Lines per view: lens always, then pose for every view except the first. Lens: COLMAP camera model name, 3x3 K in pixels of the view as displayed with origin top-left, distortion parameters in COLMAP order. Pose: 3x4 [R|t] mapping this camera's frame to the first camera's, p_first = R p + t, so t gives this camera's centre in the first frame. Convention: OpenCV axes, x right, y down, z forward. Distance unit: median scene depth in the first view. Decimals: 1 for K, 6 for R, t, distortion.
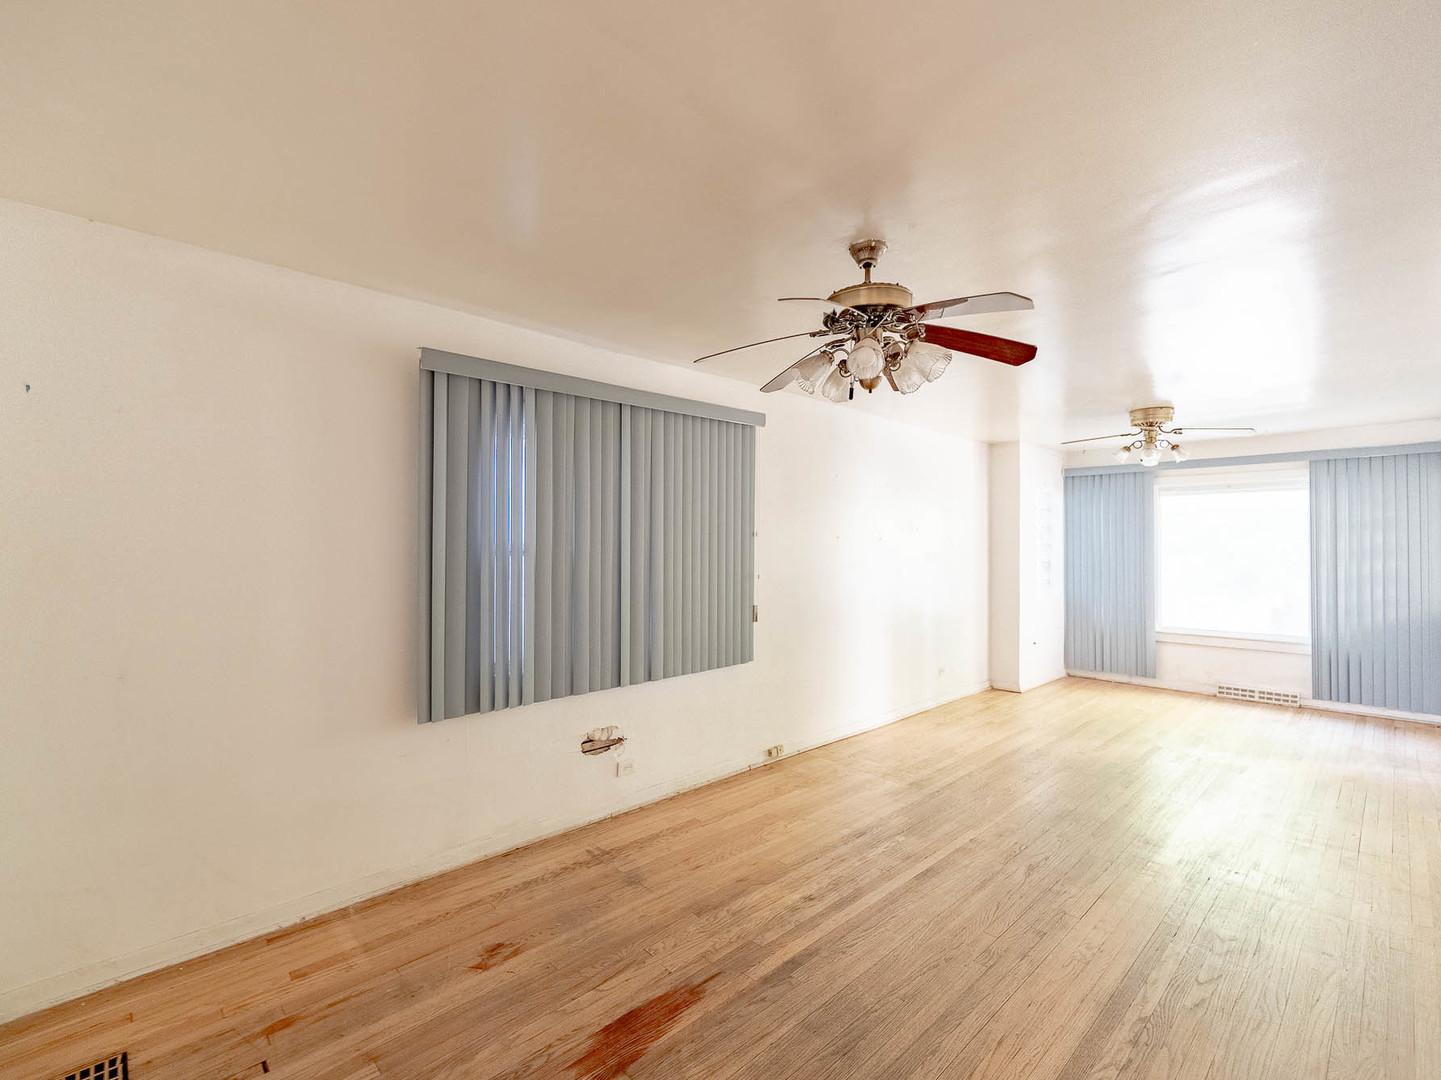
lens RADIAL K [[688.5, 0, 720.5], [0, 688.5, 534.7], [0, 0, 1]] dist [-0.019835, -0.000924]
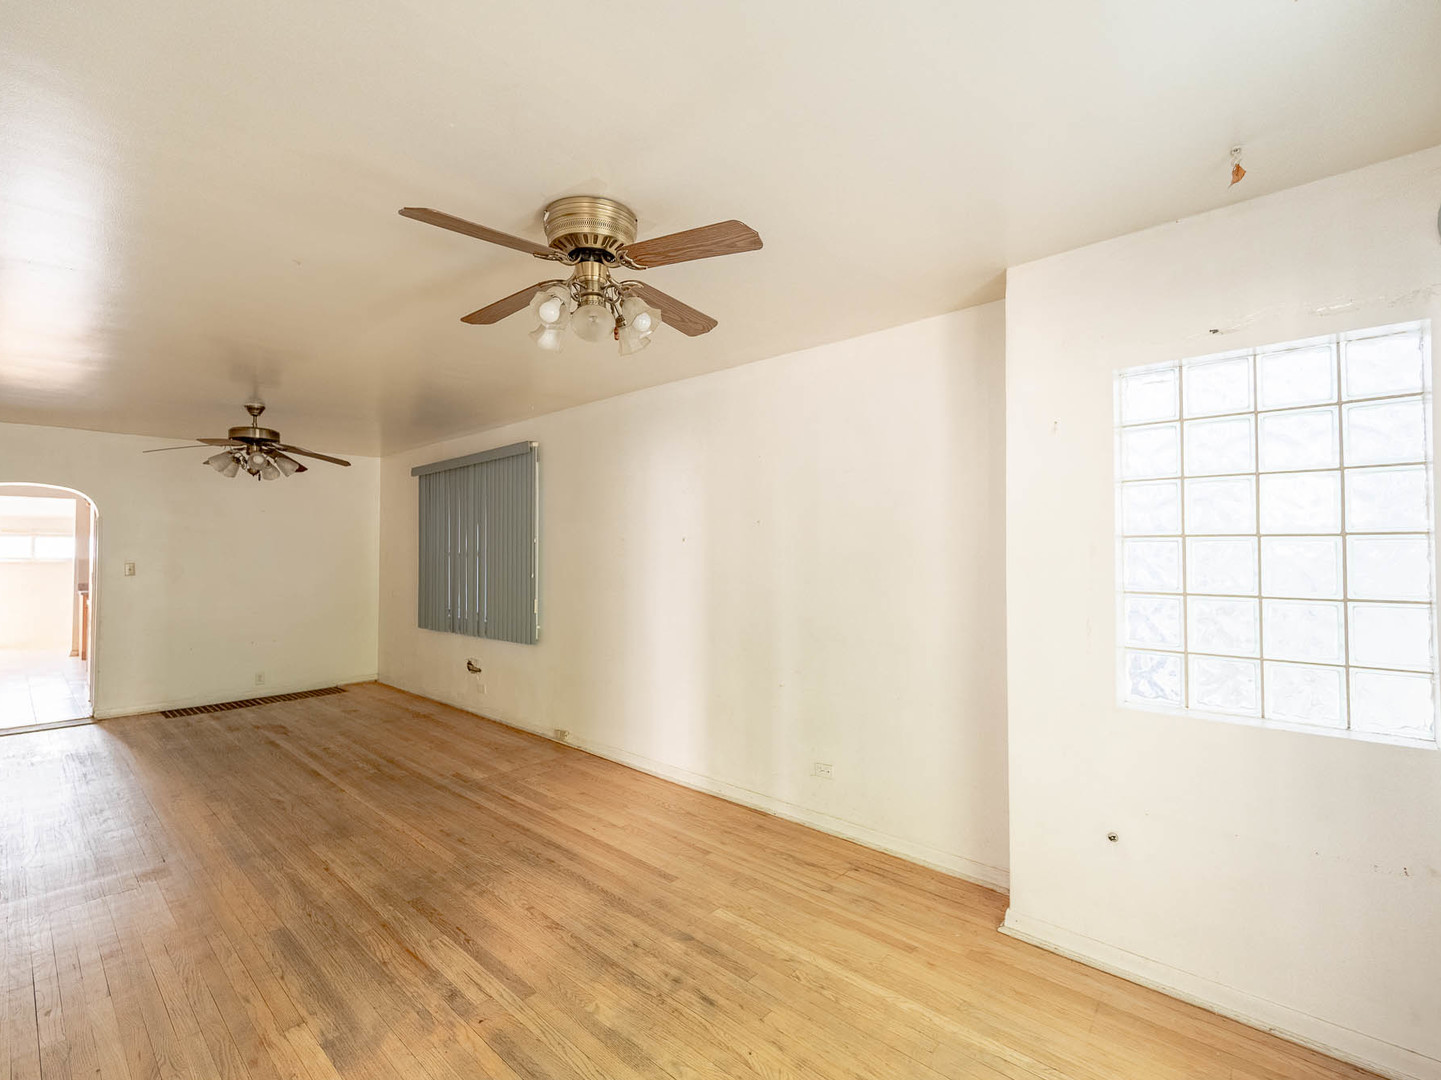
lens RADIAL K [[688.5, 0, 720.5], [0, 688.5, 534.7], [0, 0, 1]] dist [-0.019835, -0.000924]
pose [[0.038915, -0.022807, -0.998982, 1.531129], [0.012634, 0.999671, -0.022330, 0.024611], [0.999163, -0.011752, 0.039190, 1.540753]]
